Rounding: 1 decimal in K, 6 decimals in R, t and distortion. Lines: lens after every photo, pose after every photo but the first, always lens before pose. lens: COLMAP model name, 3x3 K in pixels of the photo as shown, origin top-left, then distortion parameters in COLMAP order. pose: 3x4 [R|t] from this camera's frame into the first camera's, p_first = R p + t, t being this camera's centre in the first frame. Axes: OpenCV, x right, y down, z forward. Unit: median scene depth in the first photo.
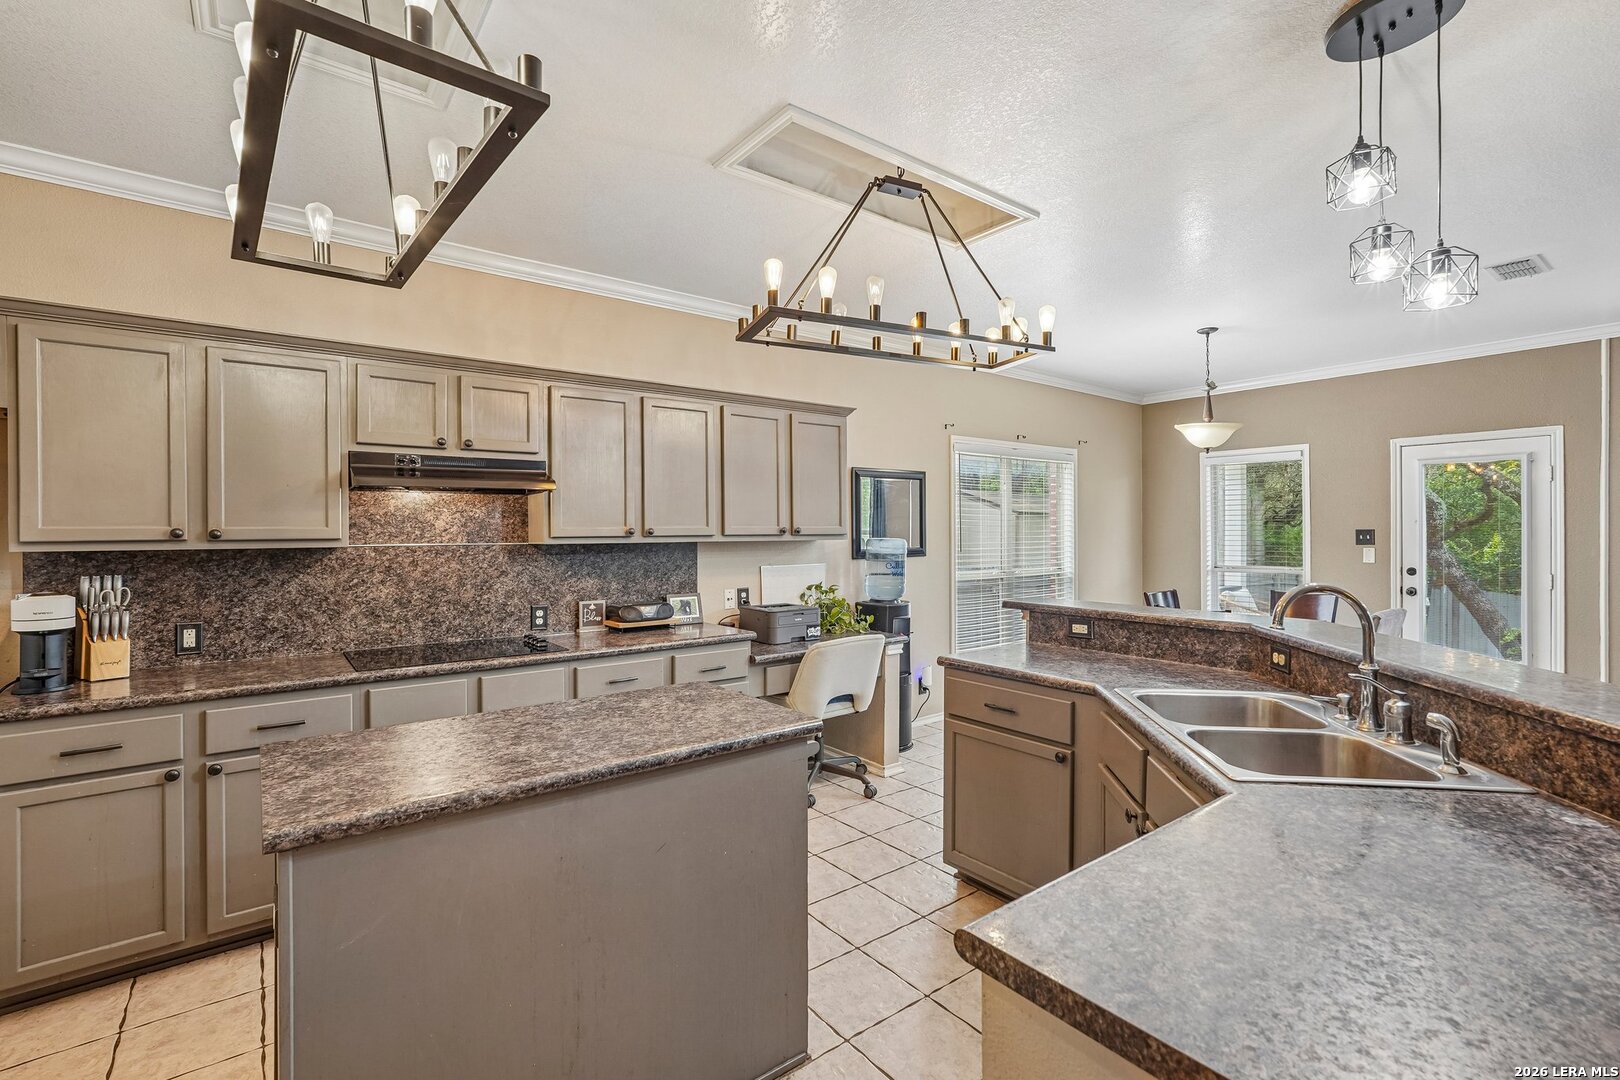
lens RADIAL K [[725.8, 0, 795.6], [0, 725.8, 537.3], [0, 0, 1]] dist [-0.015635, 0.007732]
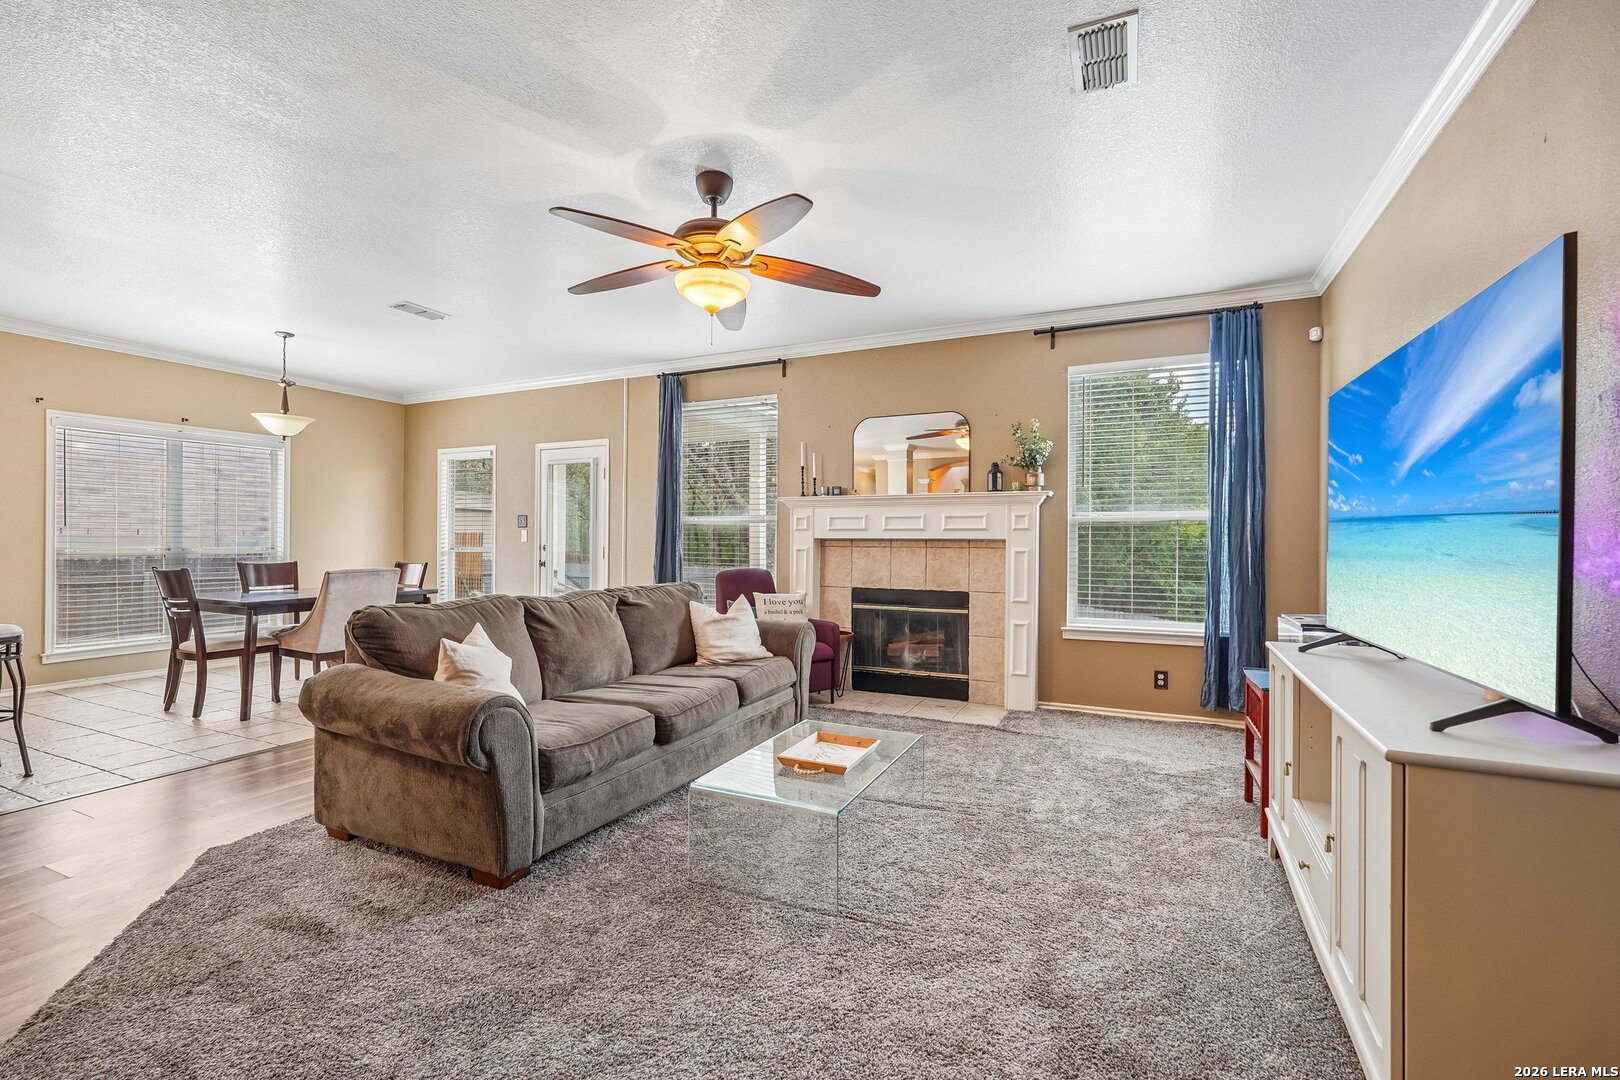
lens RADIAL K [[725.8, 0, 818.8], [0, 725.8, 539.9], [0, 0, 1]] dist [-0.015635, 0.007732]
pose [[0.896686, 0.008788, 0.442579, 1.071561], [-0.005141, 0.999942, -0.009439, 0.064032], [-0.442636, 0.006188, 0.896680, -0.553722]]
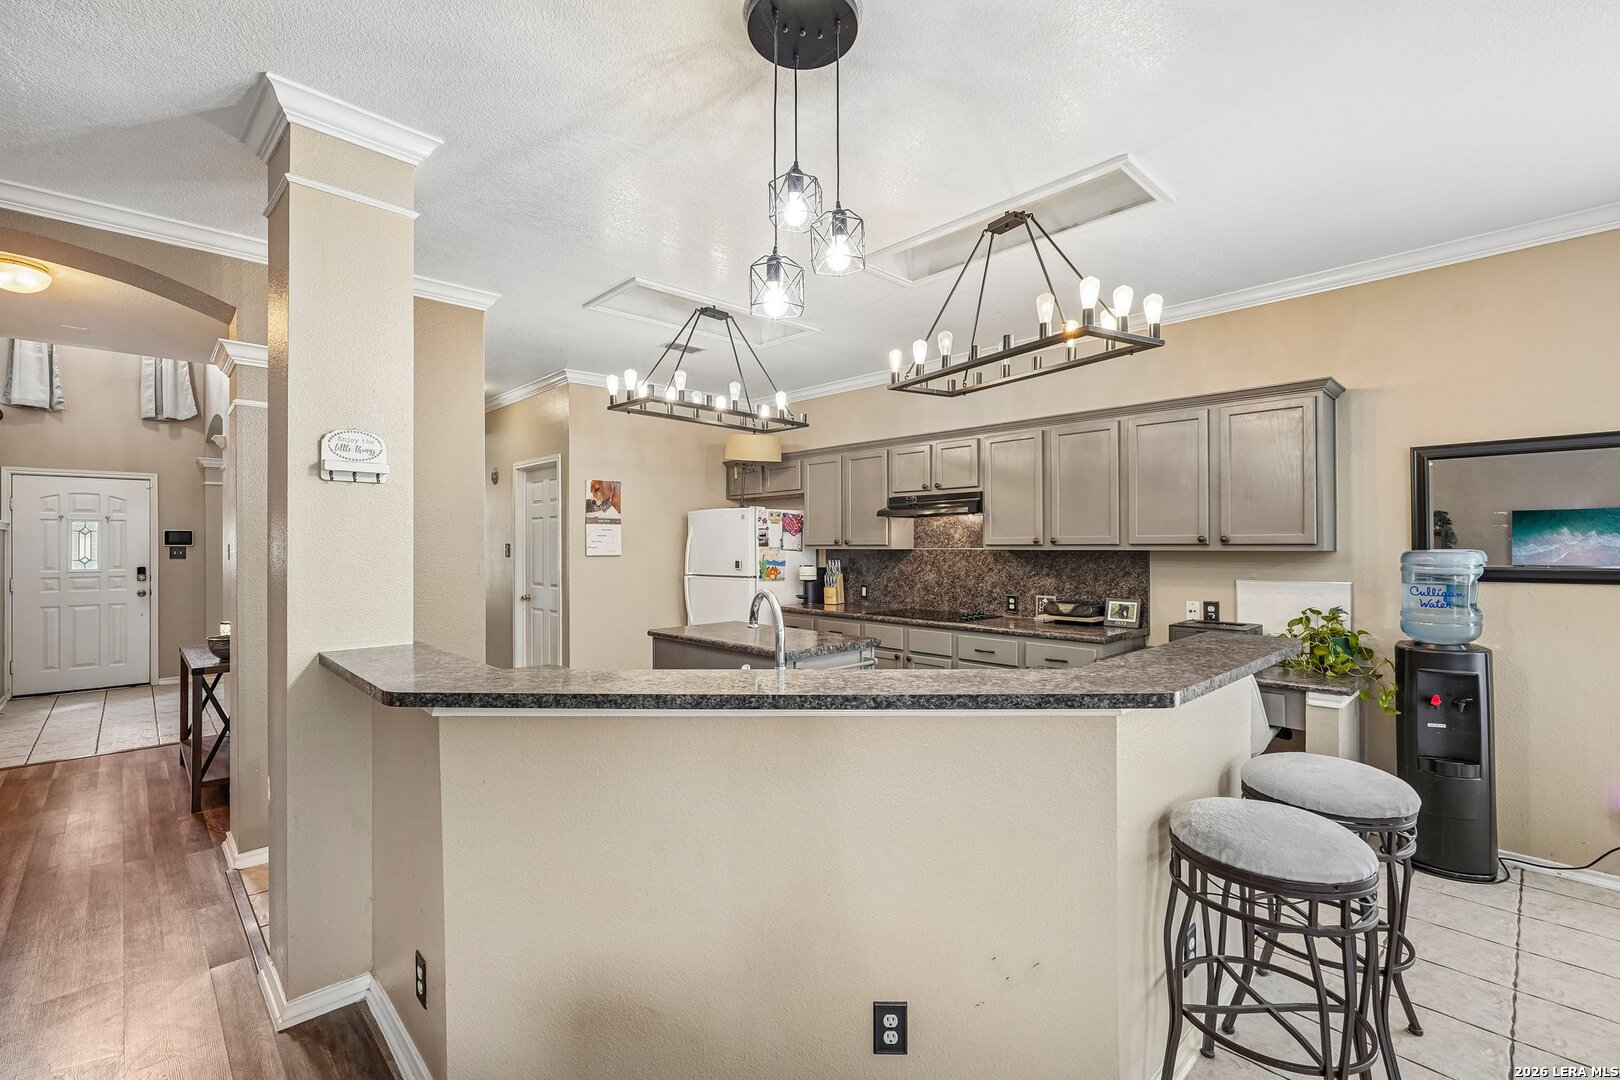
lens RADIAL K [[725.8, 0, 805.3], [0, 725.8, 553.1], [0, 0, 1]] dist [-0.015635, 0.007732]
pose [[0.097714, 0.020871, -0.994996, 0.916237], [-0.001922, 0.999782, 0.020782, -0.011342], [0.995213, -0.000118, 0.097733, 0.459919]]
